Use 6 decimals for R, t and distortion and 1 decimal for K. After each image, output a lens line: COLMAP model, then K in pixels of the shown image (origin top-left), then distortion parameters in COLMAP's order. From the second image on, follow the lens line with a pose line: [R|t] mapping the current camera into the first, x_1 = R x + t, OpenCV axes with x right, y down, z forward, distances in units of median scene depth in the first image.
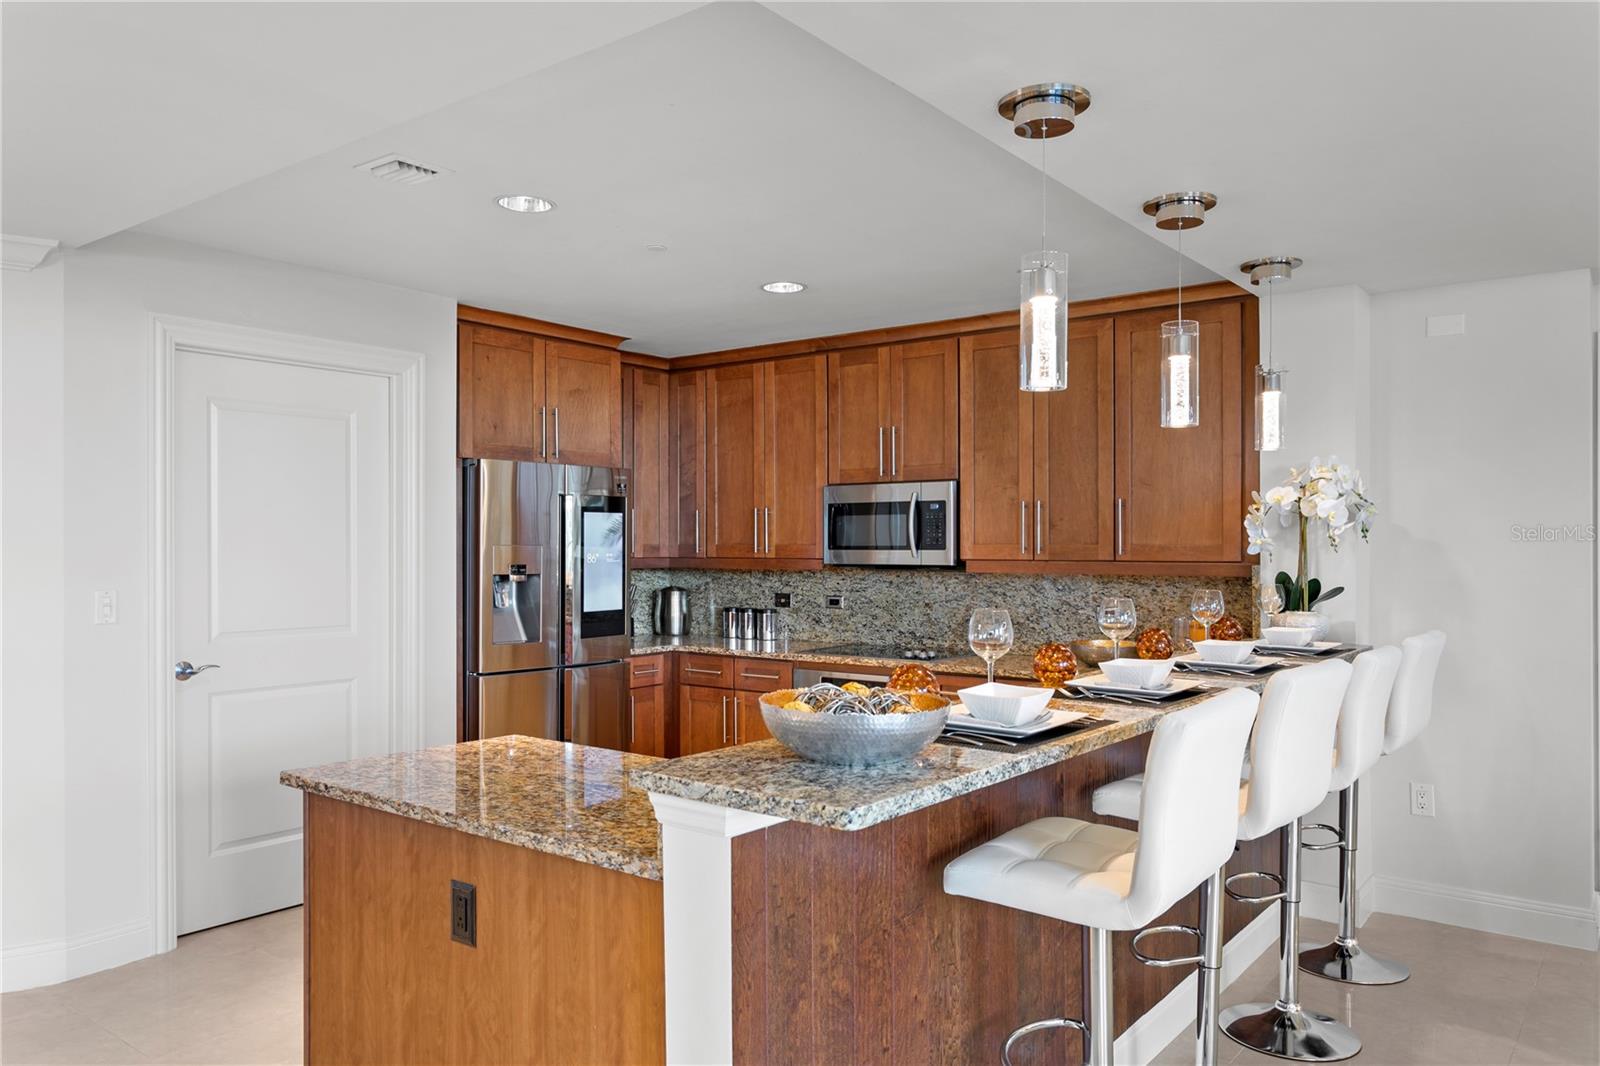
lens RADIAL K [[1126.7, 0, 728.6], [0, 1126.7, 543.0], [0, 0, 1]] dist [-0.002640, -0.001490]
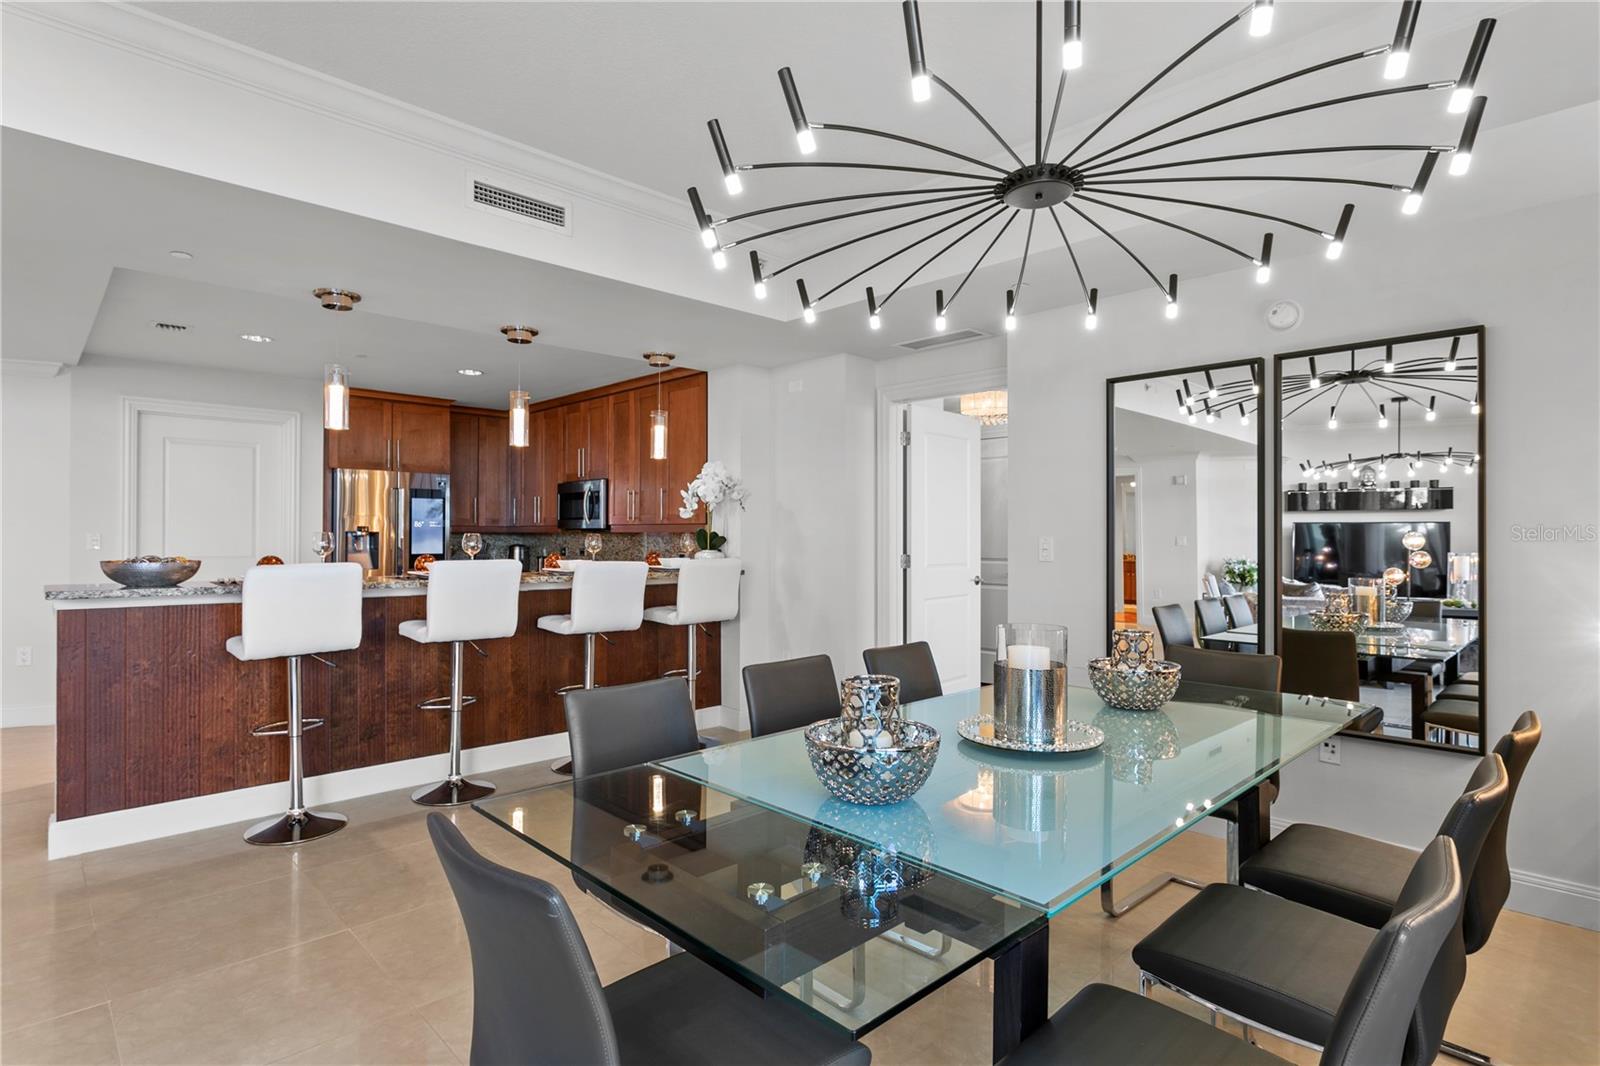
lens RADIAL K [[805.8, 0, 757.8], [0, 805.8, 531.4], [0, 0, 1]] dist [0.000611, 0.000171]
pose [[0.988661, 0.004683, -0.150091, 0.676054], [-0.005378, 0.999977, -0.004226, 0.030760], [0.150068, 0.004985, 0.988663, -0.206072]]
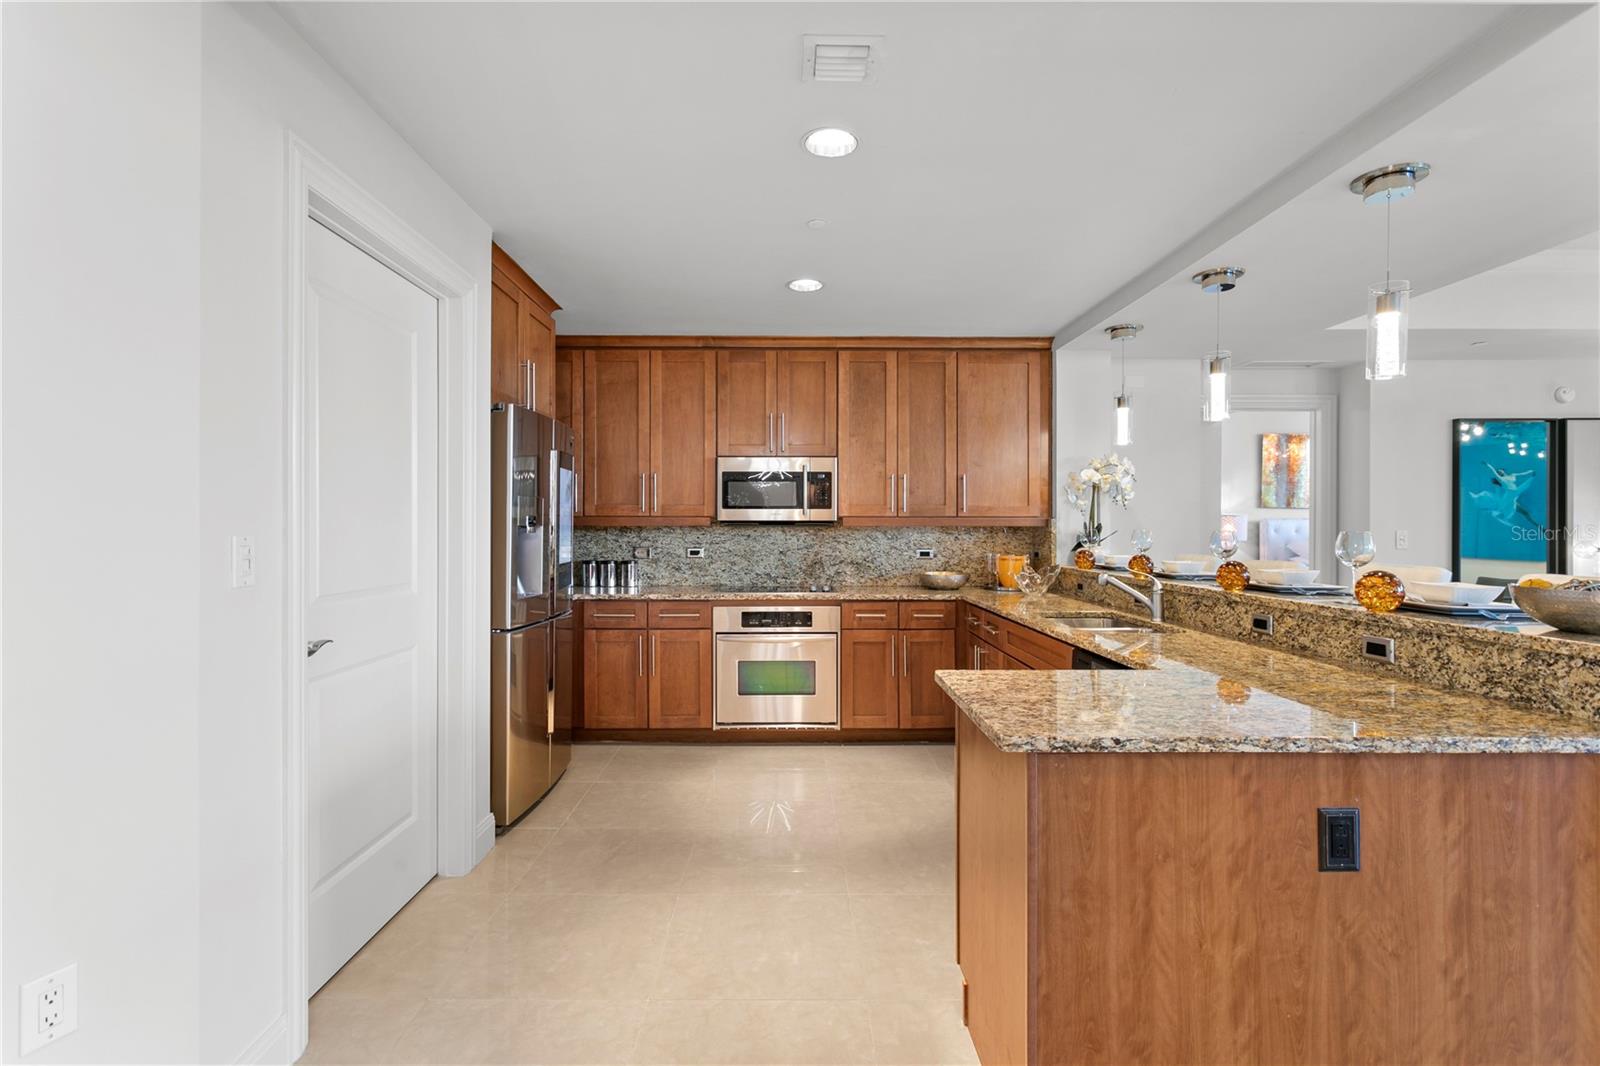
lens RADIAL K [[773.1, 0, 791.8], [0, 773.1, 525.2], [0, 0, 1]] dist [0.001467, 0.001065]
pose [[0.774695, 0.003071, 0.632327, -0.460151], [-0.004351, 0.999990, 0.000474, 0.027174], [-0.632320, -0.003118, 0.774701, 0.352633]]
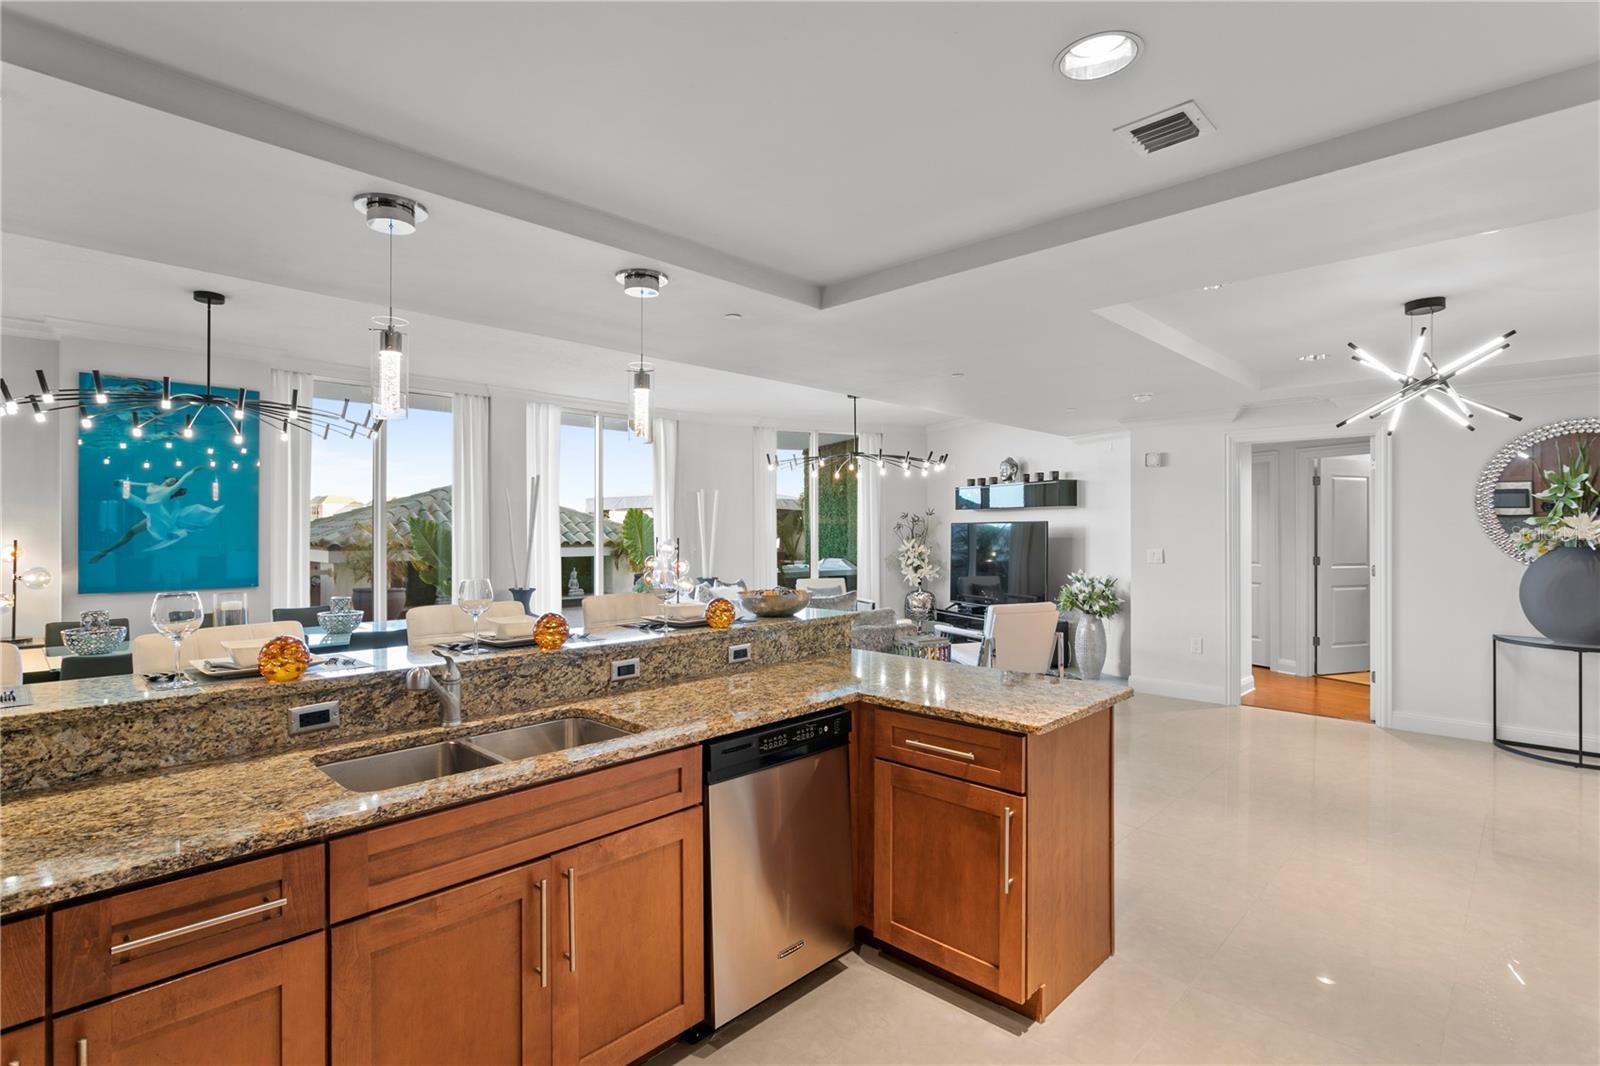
lens RADIAL K [[805.8, 0, 757.8], [0, 805.8, 531.4], [0, 0, 1]] dist [0.000611, 0.000171]
pose [[-0.993760, 0.001339, 0.111529, -0.016483], [0.001428, 0.999999, 0.000714, -0.000431], [-0.111528, 0.000868, -0.993761, 1.102234]]
